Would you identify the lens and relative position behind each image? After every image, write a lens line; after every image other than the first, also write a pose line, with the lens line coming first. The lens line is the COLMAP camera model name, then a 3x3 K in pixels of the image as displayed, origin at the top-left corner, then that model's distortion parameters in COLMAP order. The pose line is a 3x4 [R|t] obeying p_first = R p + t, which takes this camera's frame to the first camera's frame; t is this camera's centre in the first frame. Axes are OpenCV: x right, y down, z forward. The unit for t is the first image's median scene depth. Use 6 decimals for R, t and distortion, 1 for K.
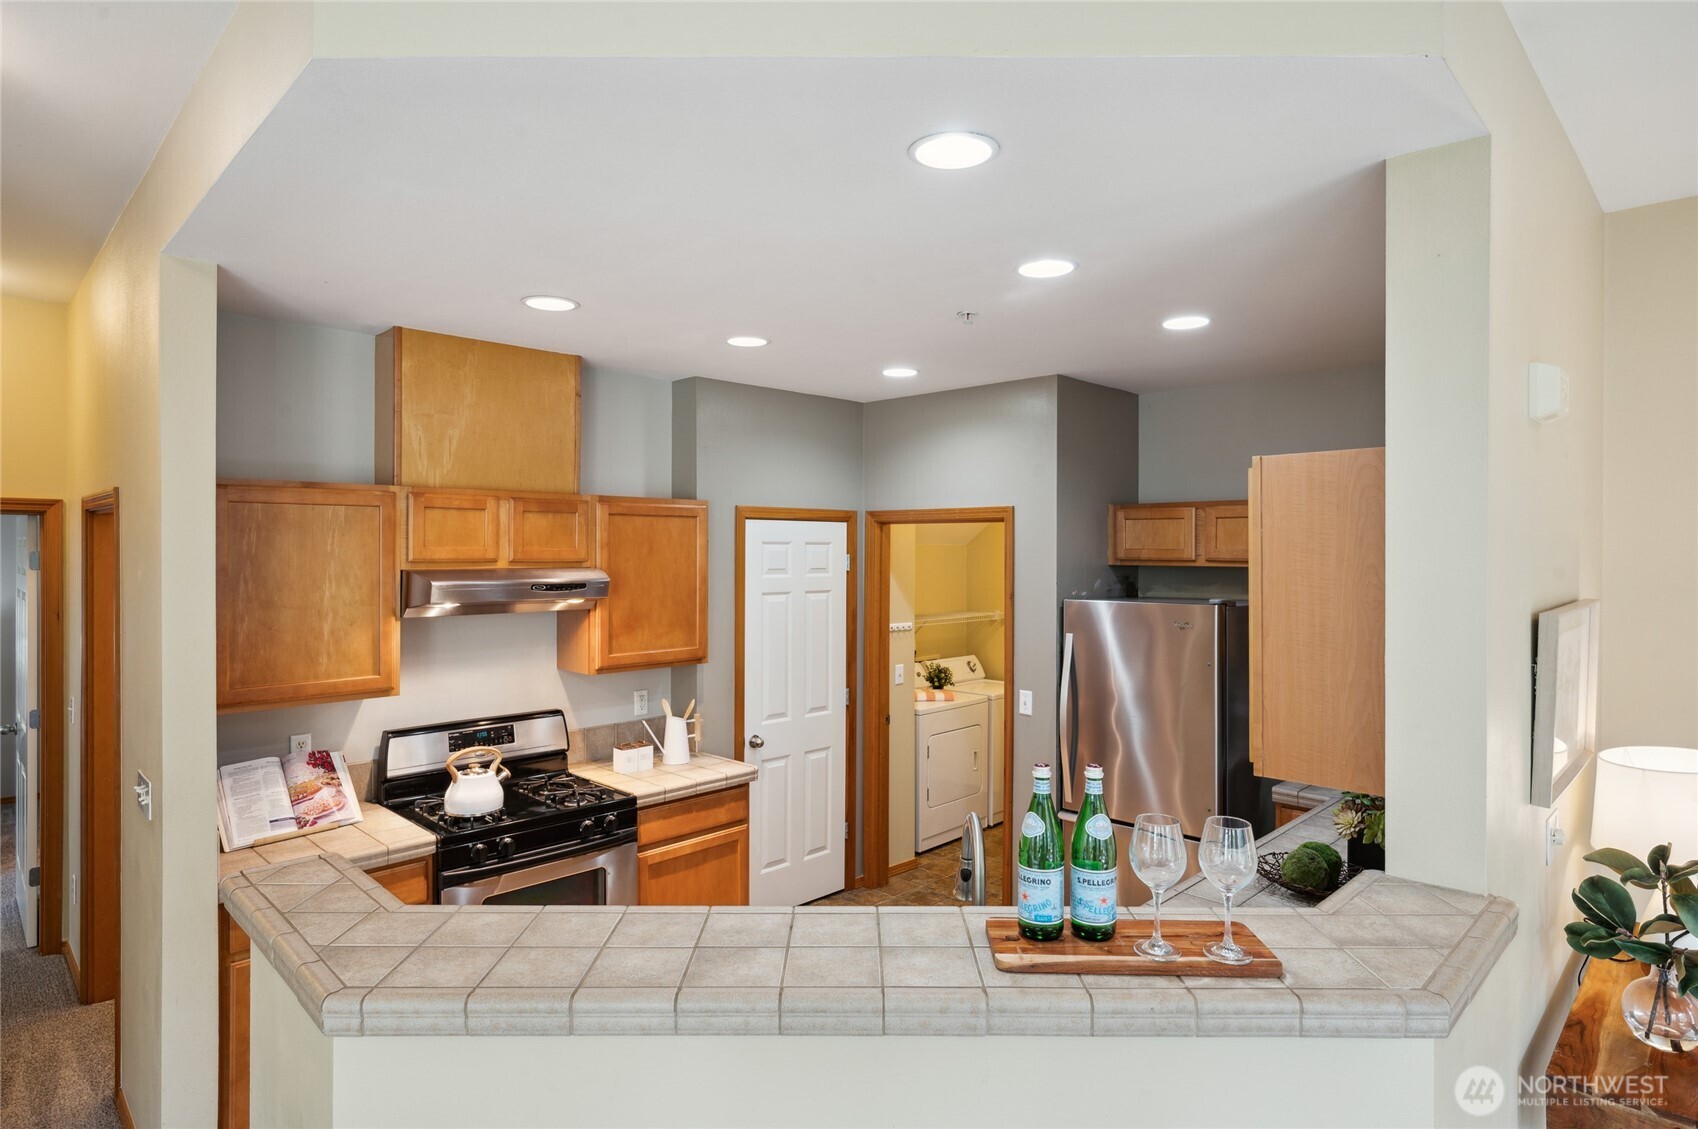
lens RADIAL K [[931.1, 0, 843.5], [0, 931.1, 549.9], [0, 0, 1]] dist [0.001017, 0.000131]
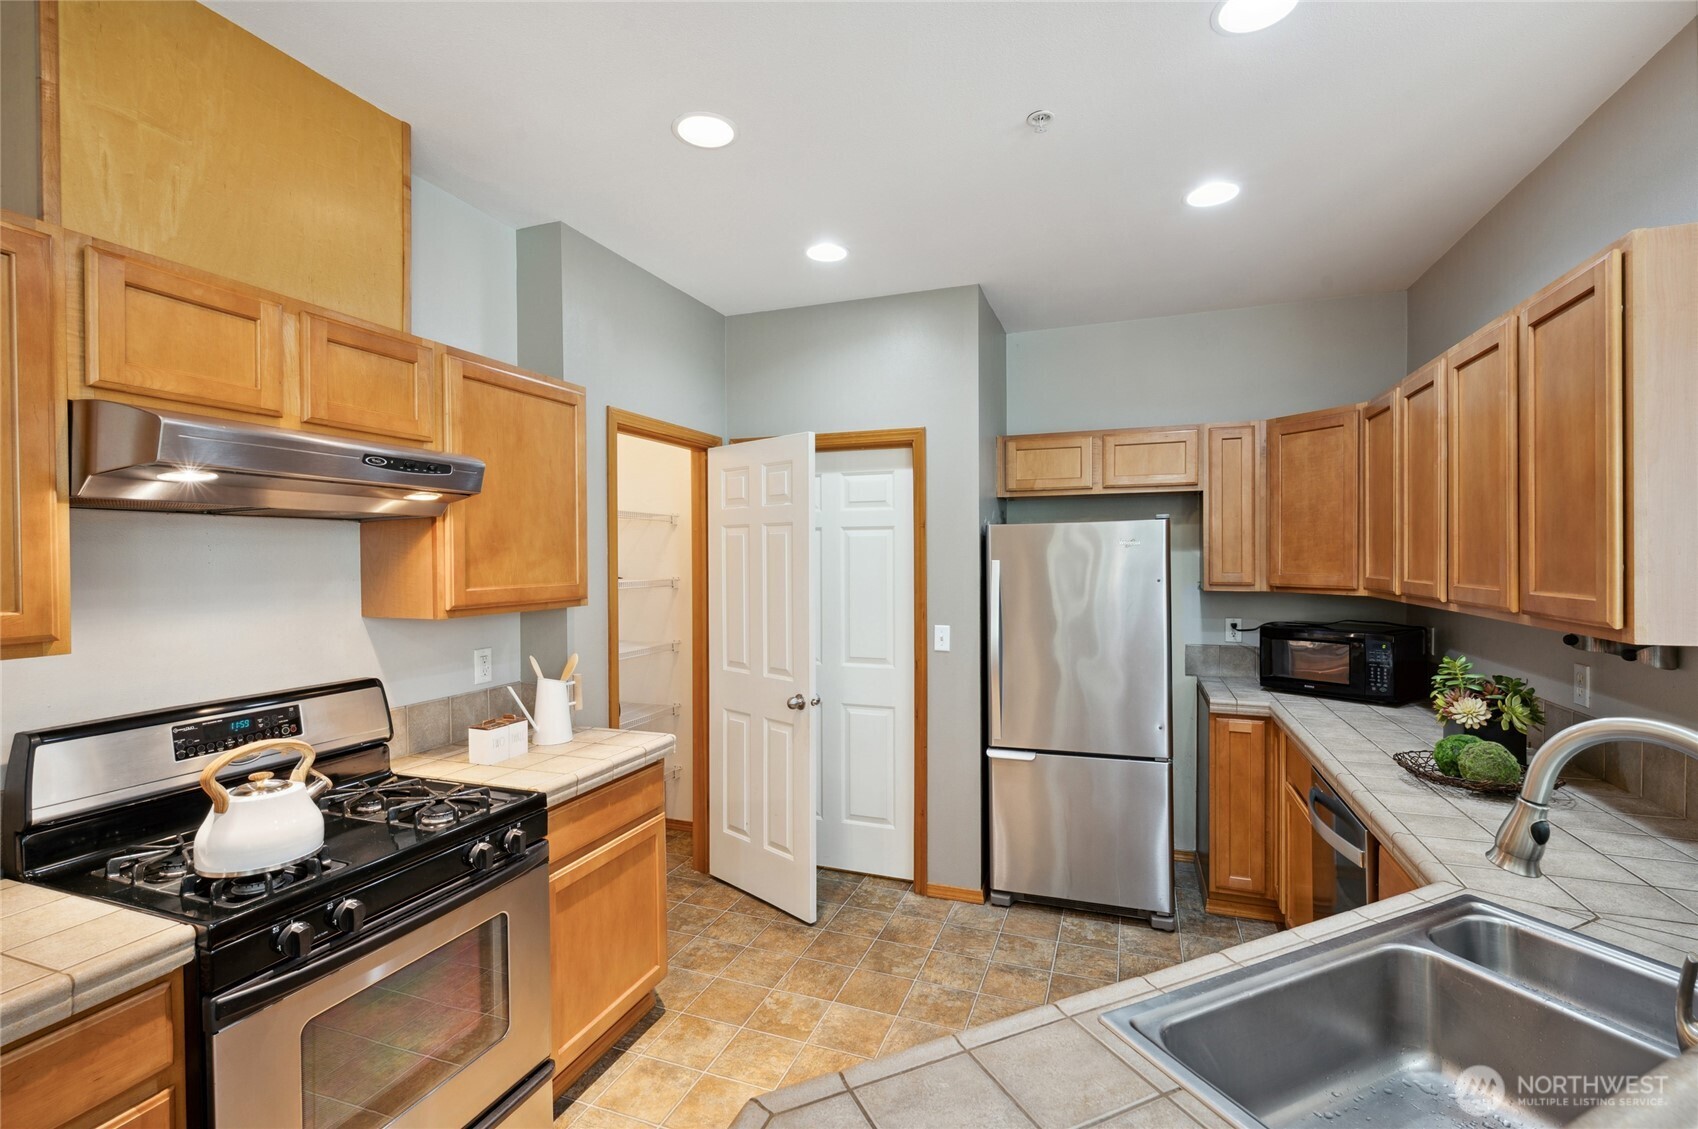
lens RADIAL K [[758.4, 0, 848.9], [0, 758.4, 567.3], [0, 0, 1]] dist [0.000628, -0.000003]
pose [[0.907786, -0.012394, 0.419251, -0.230106], [0.007419, 0.999881, 0.013493, 0.092083], [-0.419368, -0.009139, 0.907770, 0.393552]]
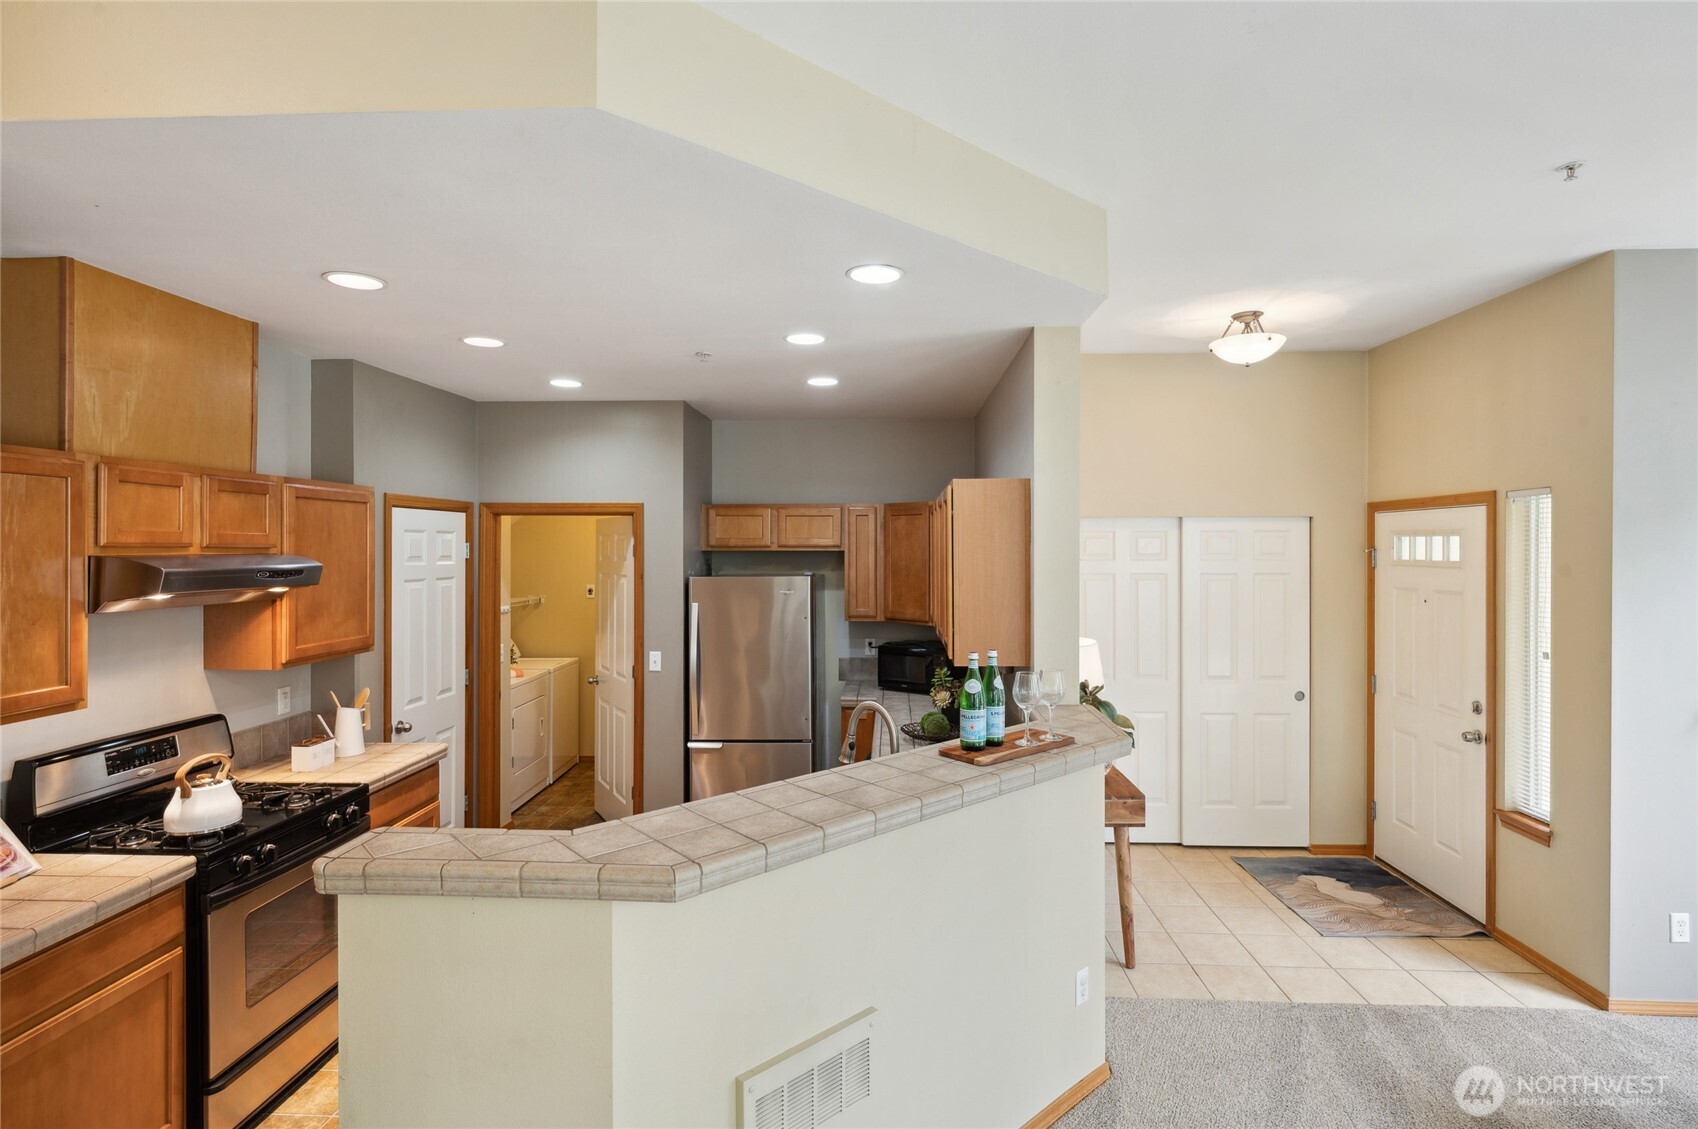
lens RADIAL K [[841.6, 0, 853.5], [0, 841.6, 547.7], [0, 0, 1]] dist [0.001158, -0.000252]
pose [[0.738862, -0.002837, 0.673851, -0.407382], [0.001746, 0.999996, 0.002296, 0.011645], [-0.673854, -0.000520, 0.738864, -0.006789]]
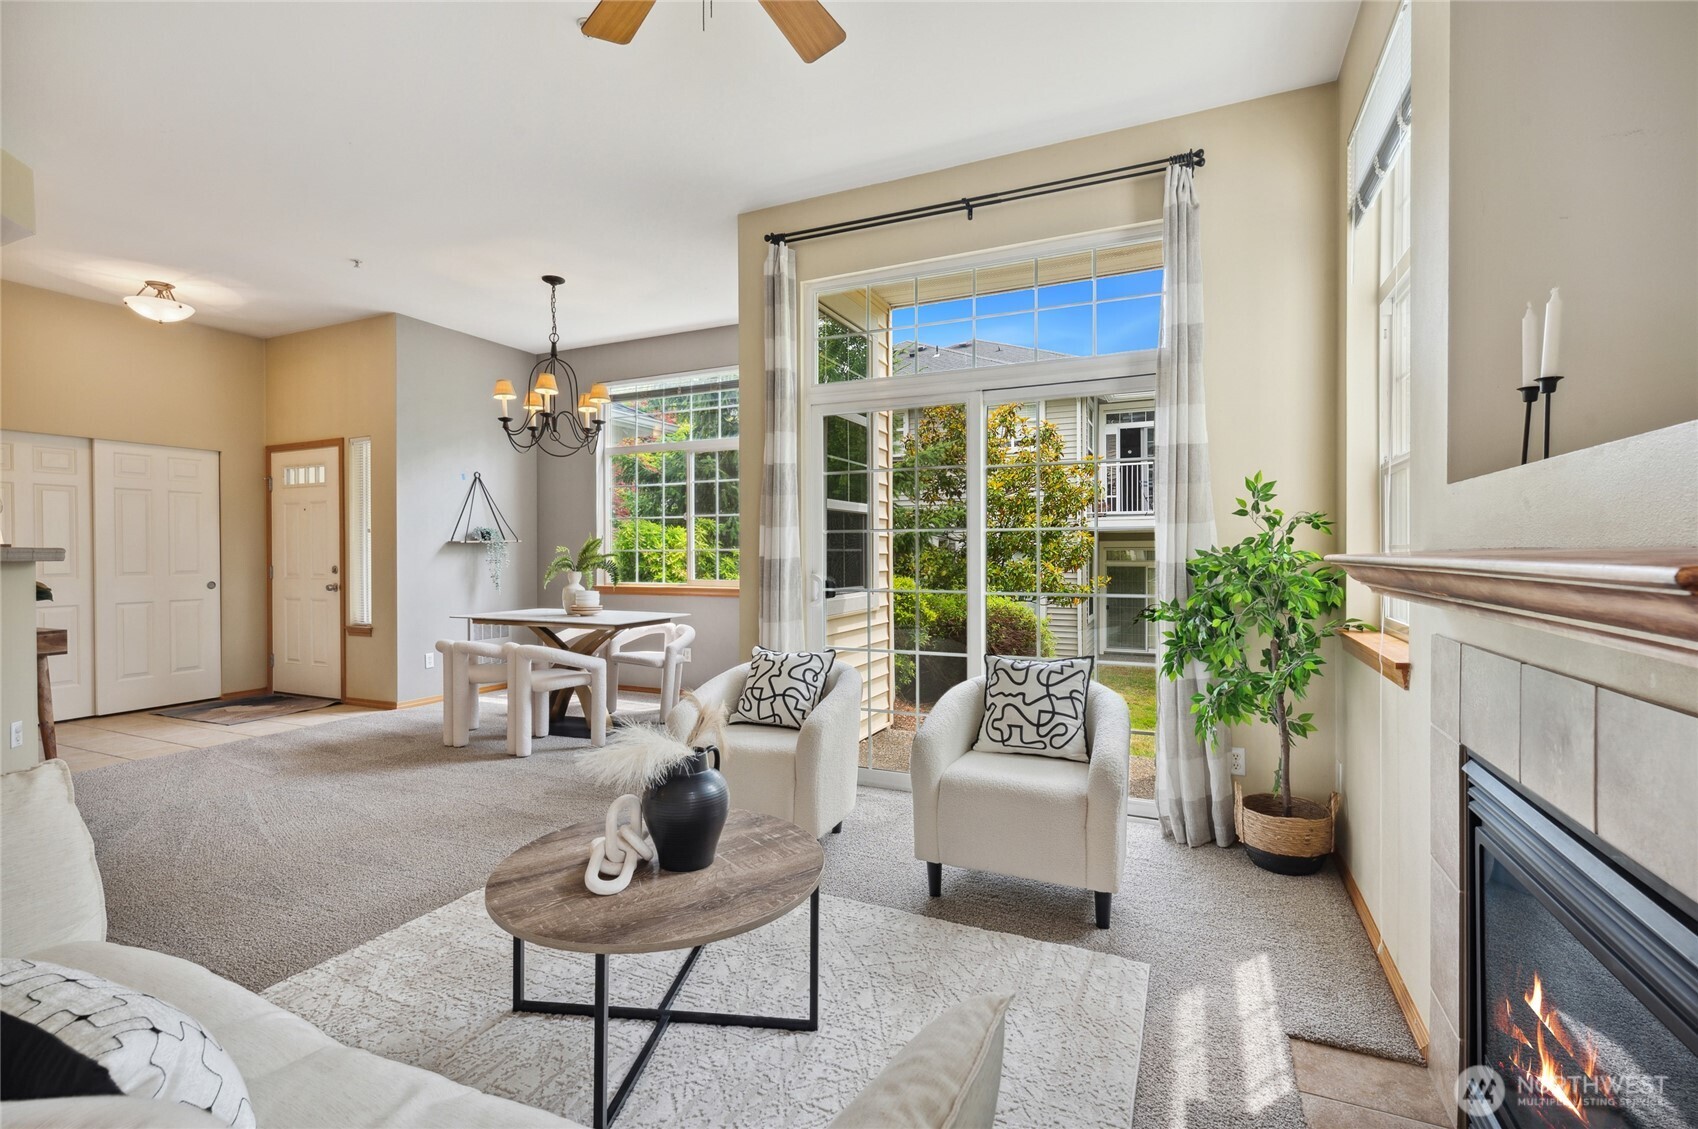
lens RADIAL K [[744.6, 0, 853.5], [0, 744.6, 564.3], [0, 0, 1]] dist [0.002279, 0.000152]
pose [[-0.345898, -0.016868, 0.938120, -0.946881], [-0.004347, 0.999856, 0.016376, 0.175768], [-0.938262, 0.001587, -0.345922, -0.230601]]
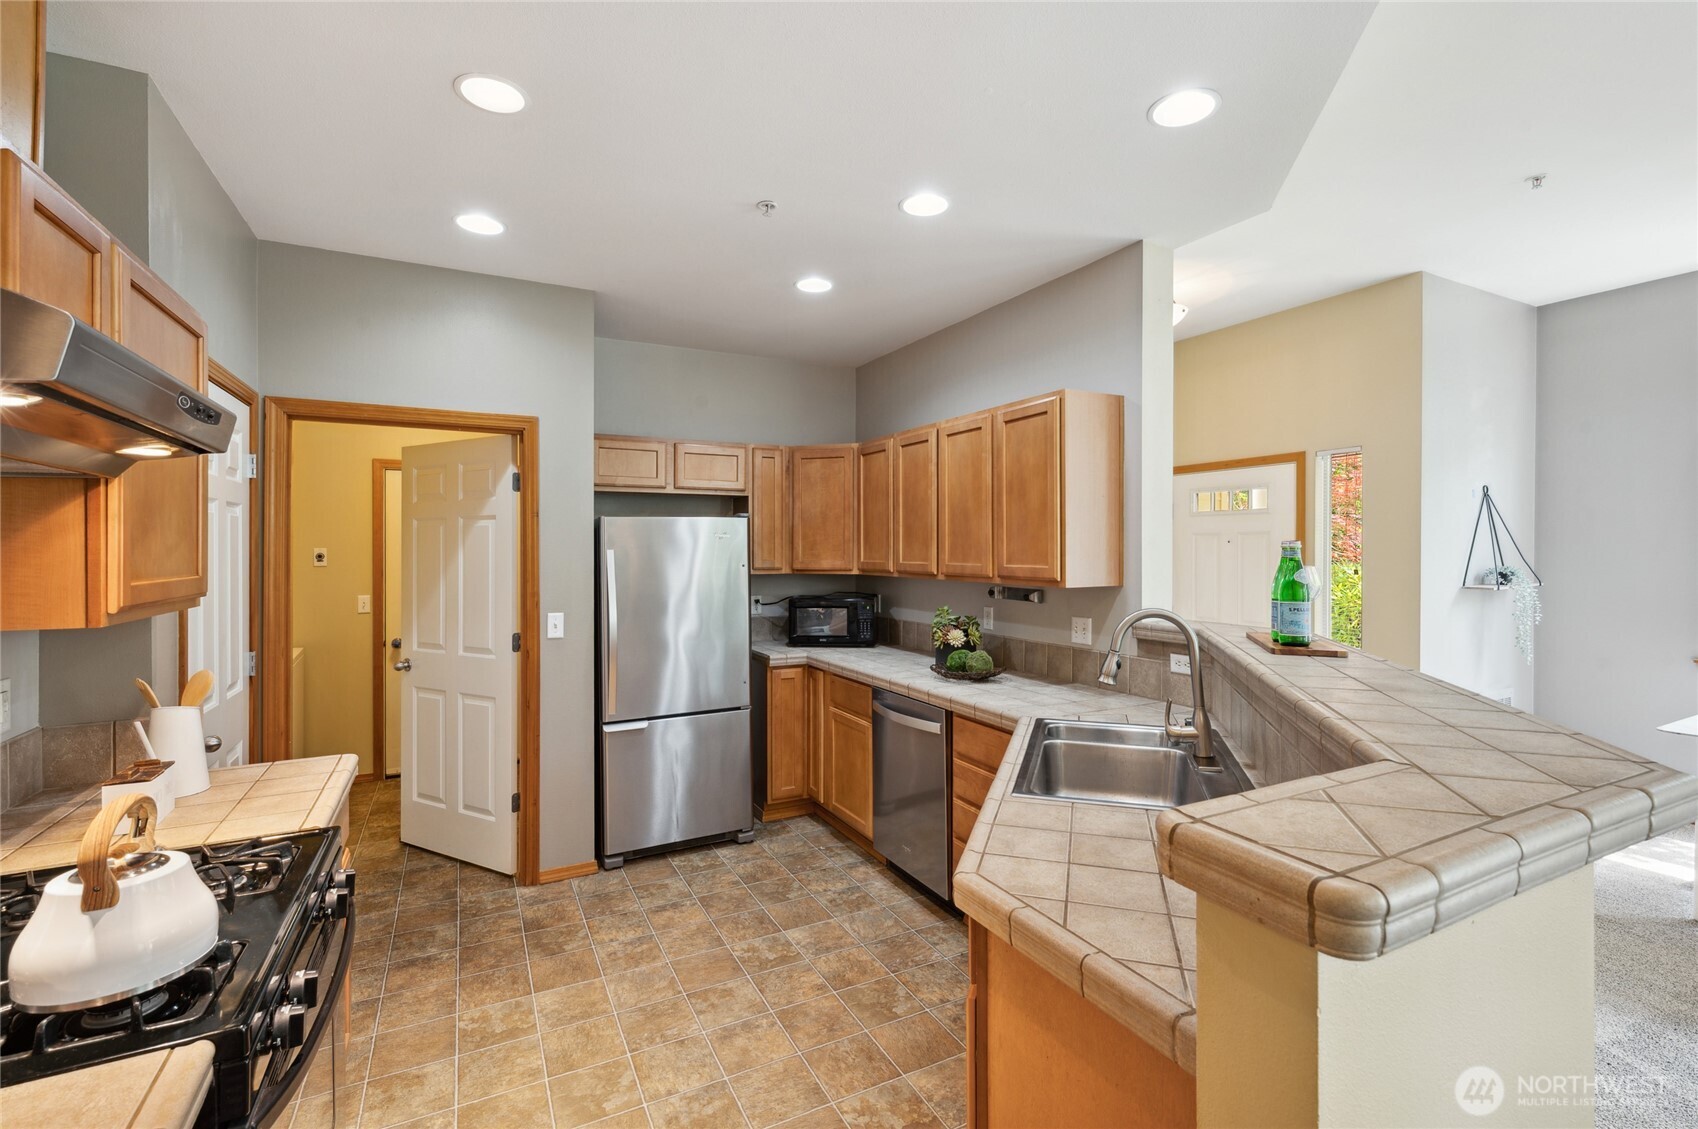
lens RADIAL K [[756.1, 0, 853.6], [0, 756.1, 553.4], [0, 0, 1]] dist [0.000330, -0.000082]
pose [[0.293950, -0.007243, 0.955793, -0.507135], [0.002818, 0.999974, 0.006711, 0.096383], [-0.955817, 0.000721, 0.293963, 0.539699]]
